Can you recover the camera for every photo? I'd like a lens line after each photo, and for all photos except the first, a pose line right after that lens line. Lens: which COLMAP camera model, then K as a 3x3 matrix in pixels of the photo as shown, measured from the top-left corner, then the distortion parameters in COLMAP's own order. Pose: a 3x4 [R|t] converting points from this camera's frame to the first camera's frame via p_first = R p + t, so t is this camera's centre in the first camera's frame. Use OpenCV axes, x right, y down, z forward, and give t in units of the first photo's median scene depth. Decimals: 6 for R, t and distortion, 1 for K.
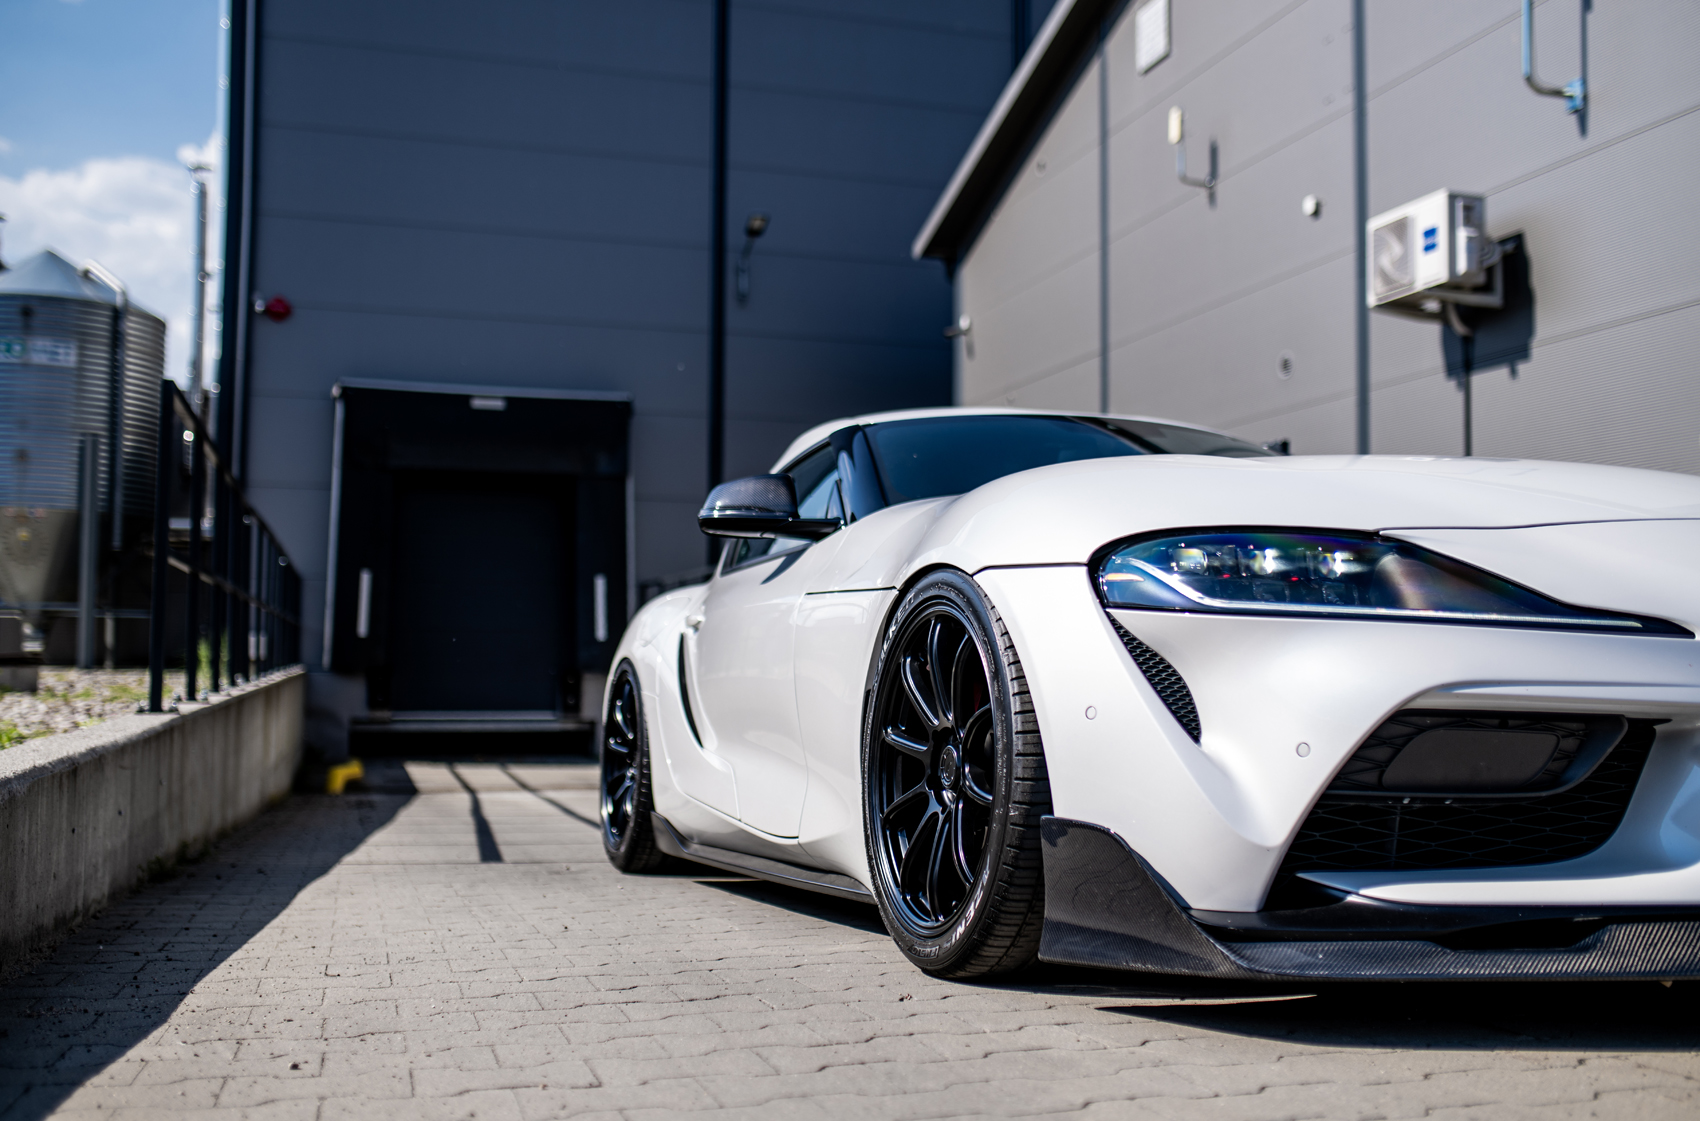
lens RADIAL K [[1652.1, 0, 850.0], [0, 1652.1, 560.5], [0, 0, 1]] dist [-0.039731, 0.026188]
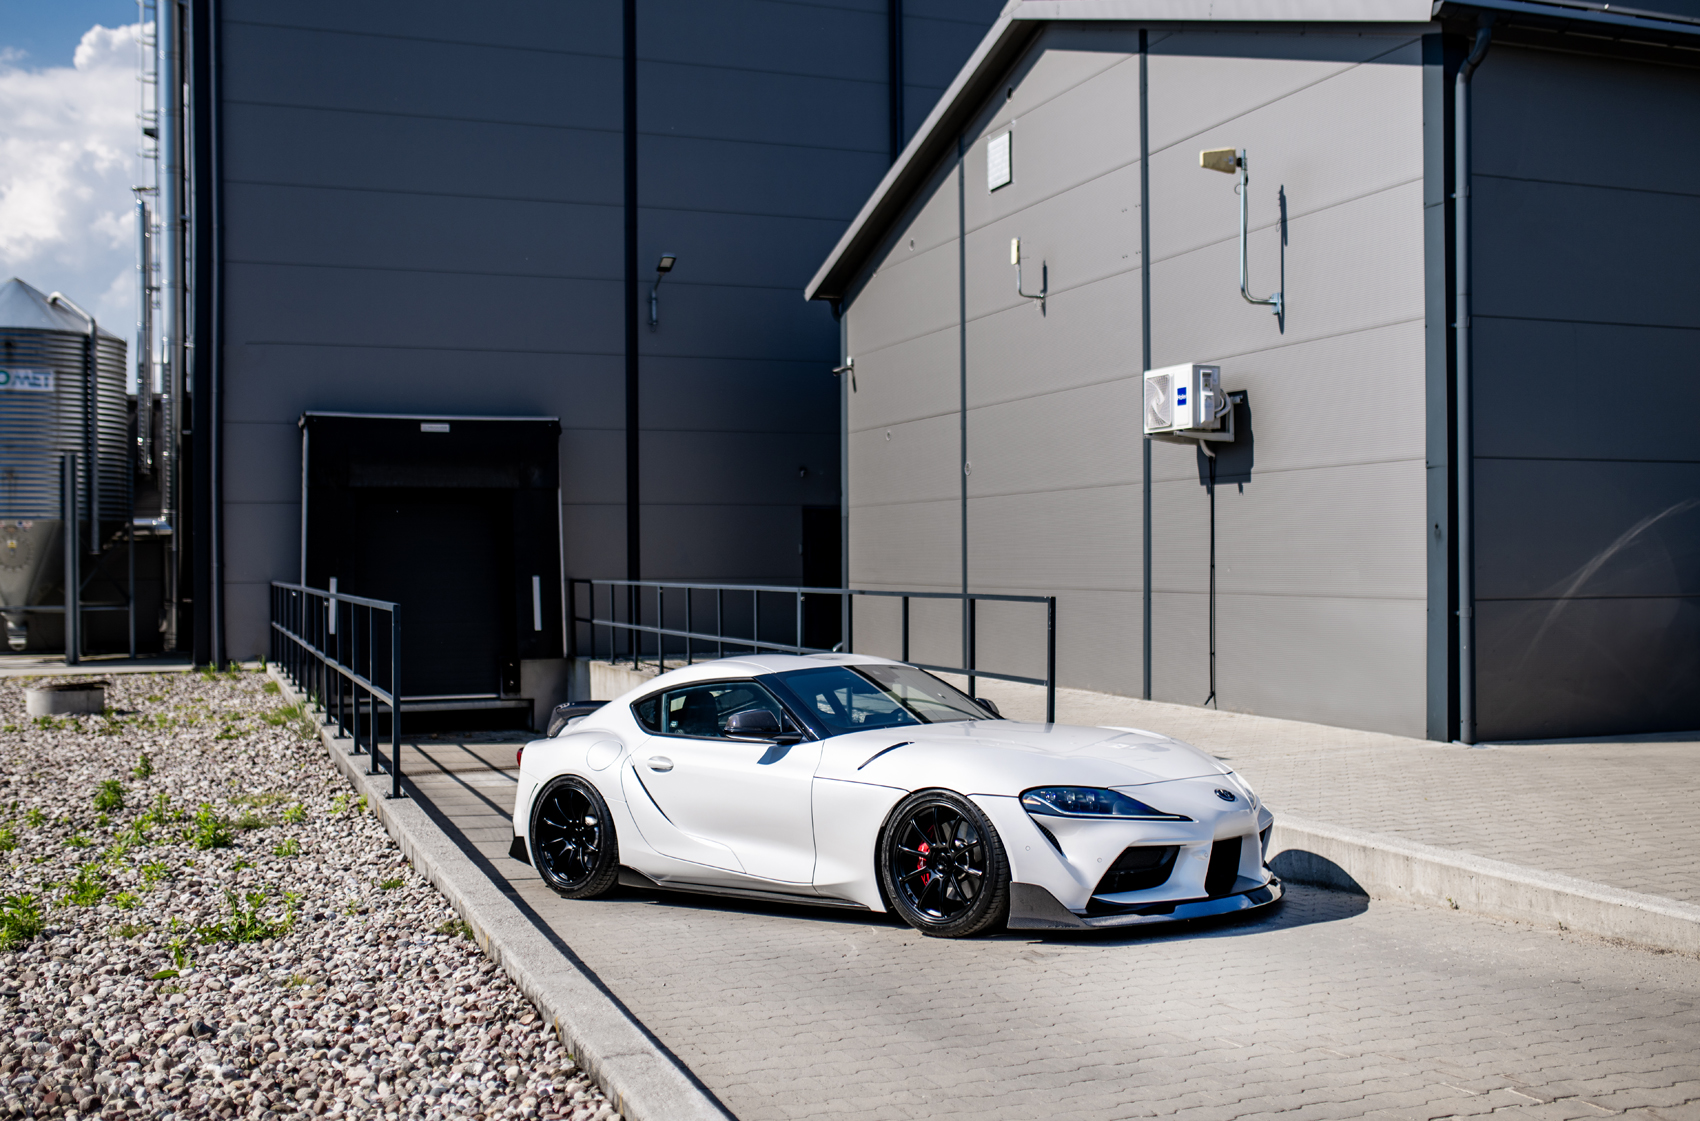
lens RADIAL K [[1722.1, 0, 850.0], [0, 1722.1, 560.5], [0, 0, 1]] dist [-0.078066, 0.115704]
pose [[0.997428, -0.015491, 0.069980, -0.035295], [0.011806, 0.998537, 0.052765, -0.132428], [-0.070695, -0.051803, 0.996152, -0.443246]]
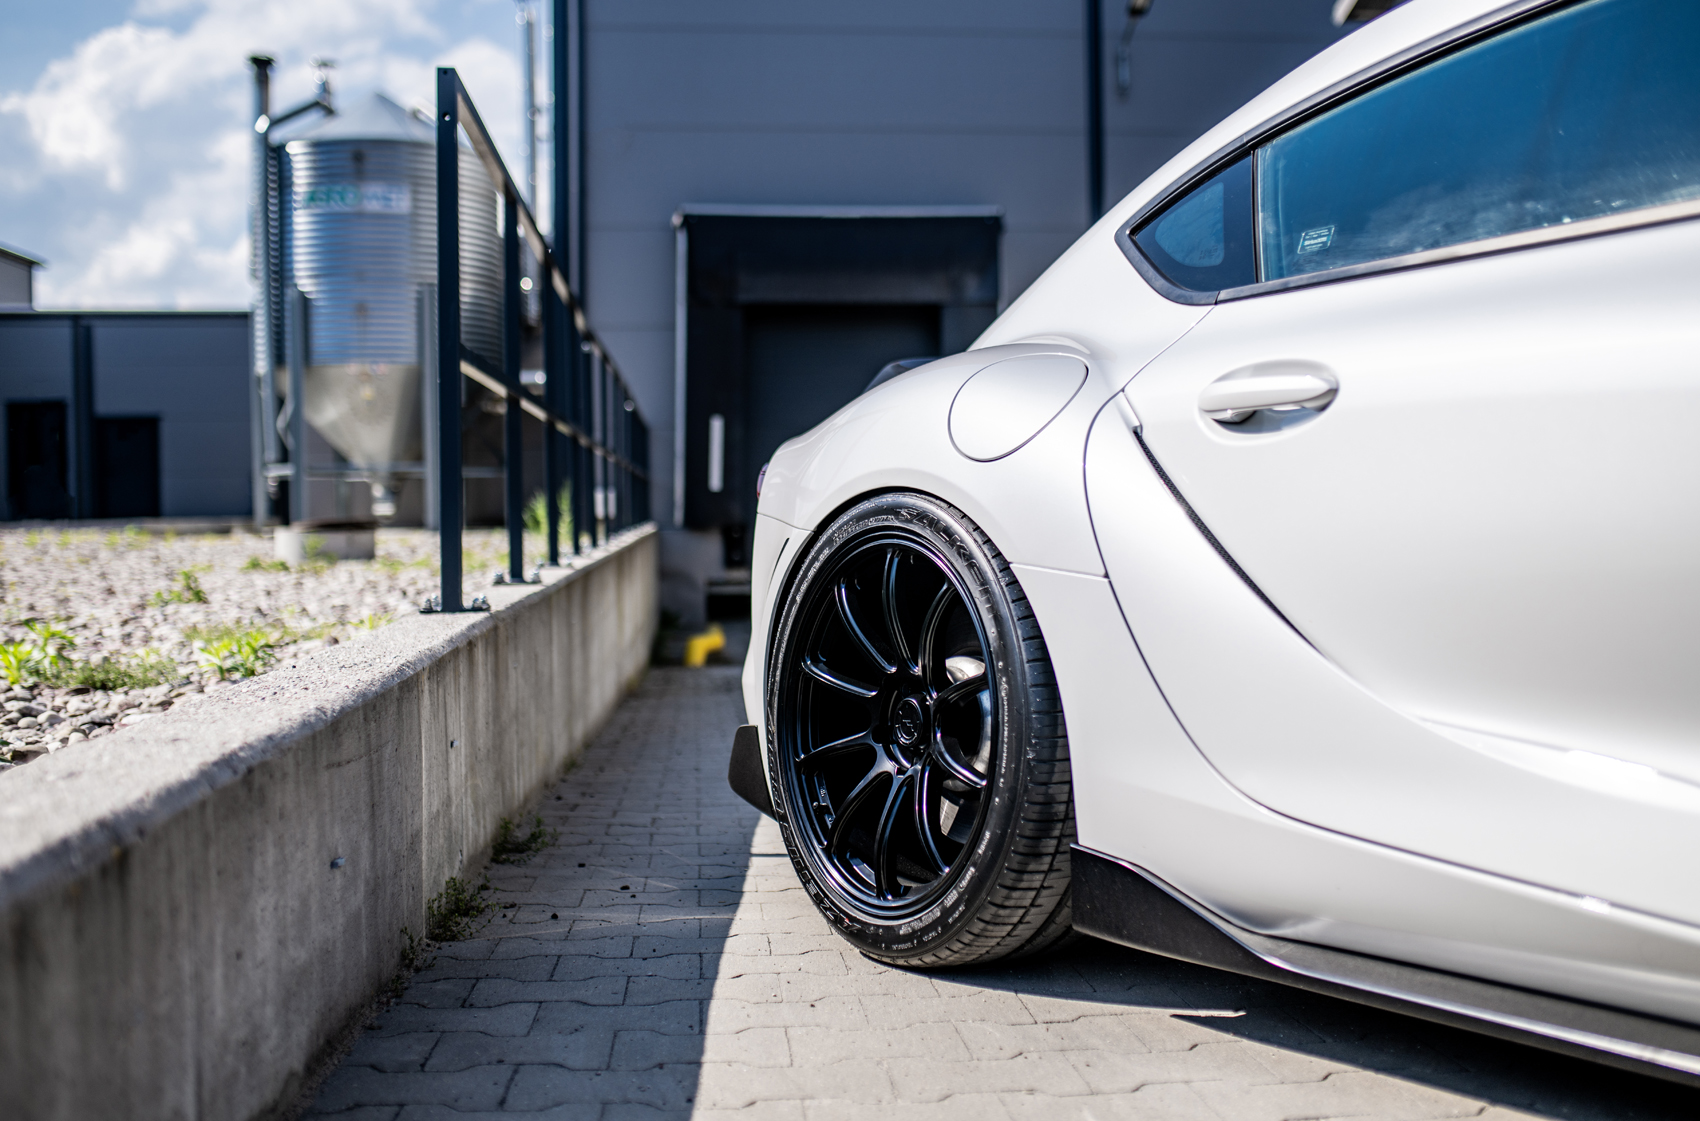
lens RADIAL K [[1673.1, 0, 850.0], [0, 1673.1, 560.5], [0, 0, 1]] dist [-0.075884, 0.113819]
pose [[0.979769, -0.012903, -0.199716, -0.079134], [0.031031, 0.995645, 0.087909, 0.012027], [0.197711, -0.092328, 0.975902, 0.220653]]
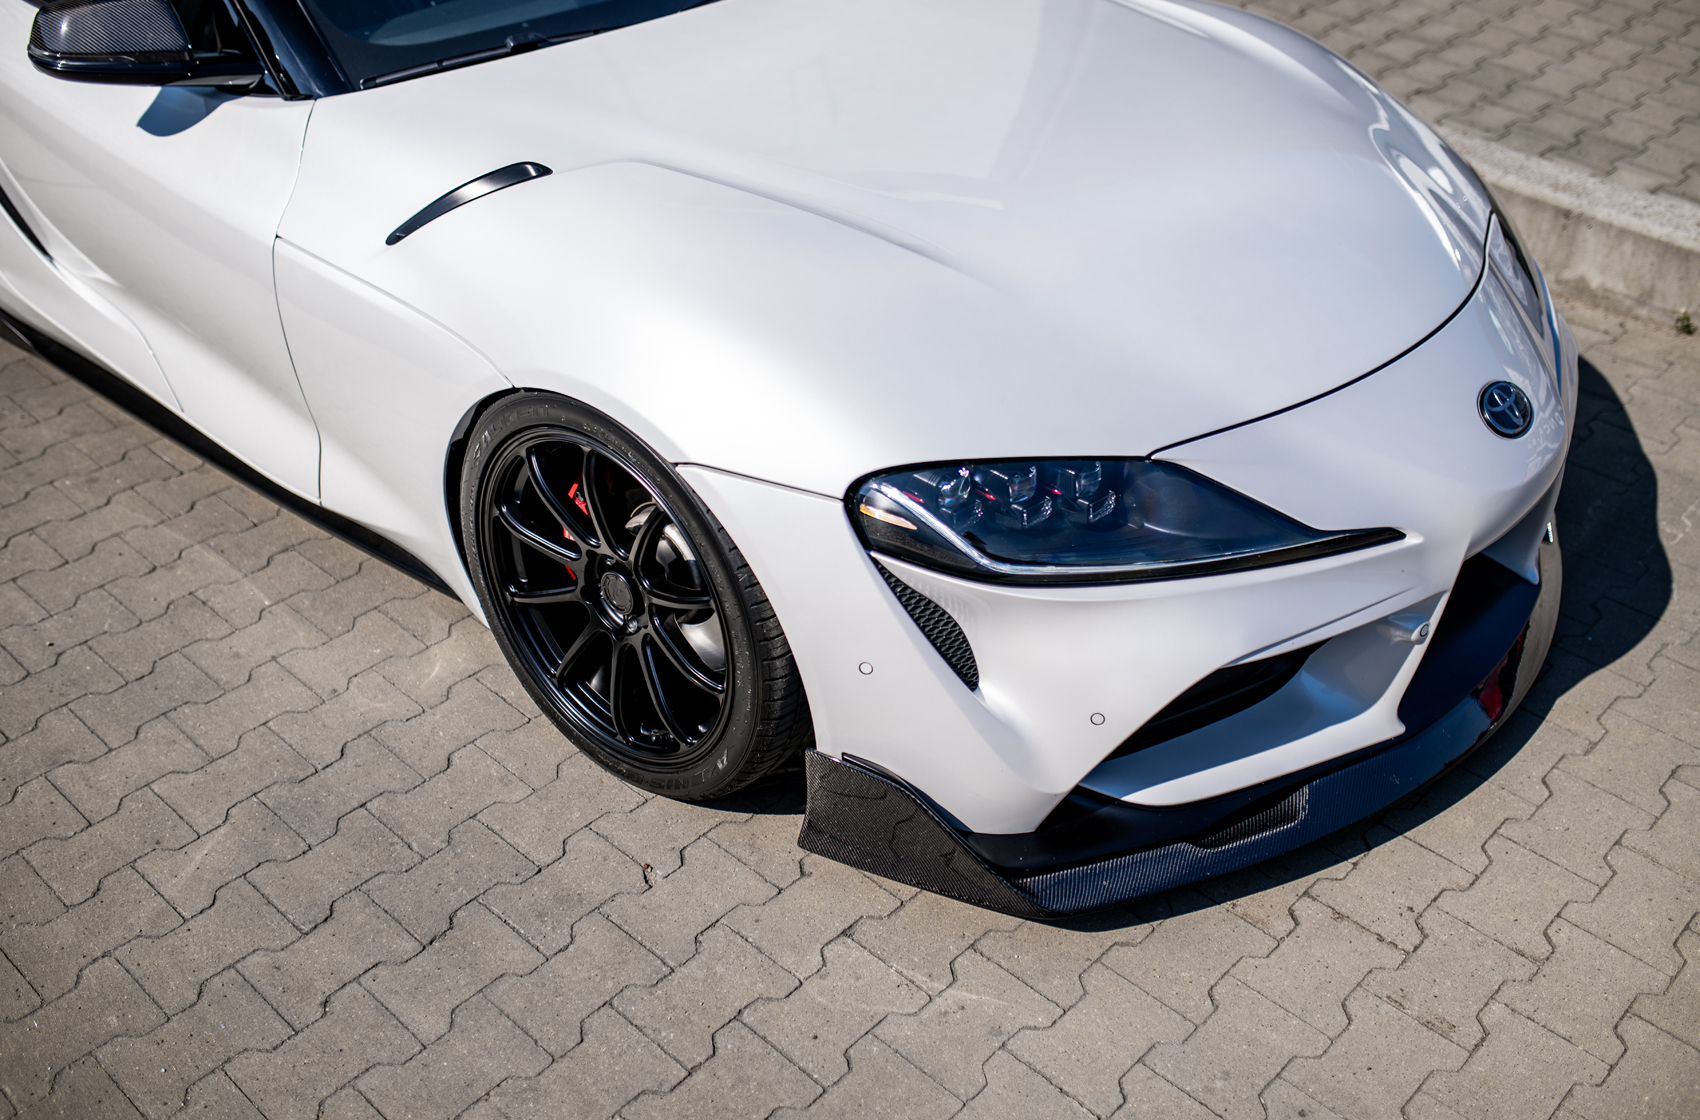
lens RADIAL K [[1722.1, 0, 850.0], [0, 1722.1, 560.0], [0, 0, 1]] dist [-0.078066, 0.115704]
pose [[0.858209, -0.274091, 0.433995, -0.057773], [-0.064496, 0.781217, 0.620918, -0.121117], [-0.509232, -0.560869, 0.652770, 0.084939]]
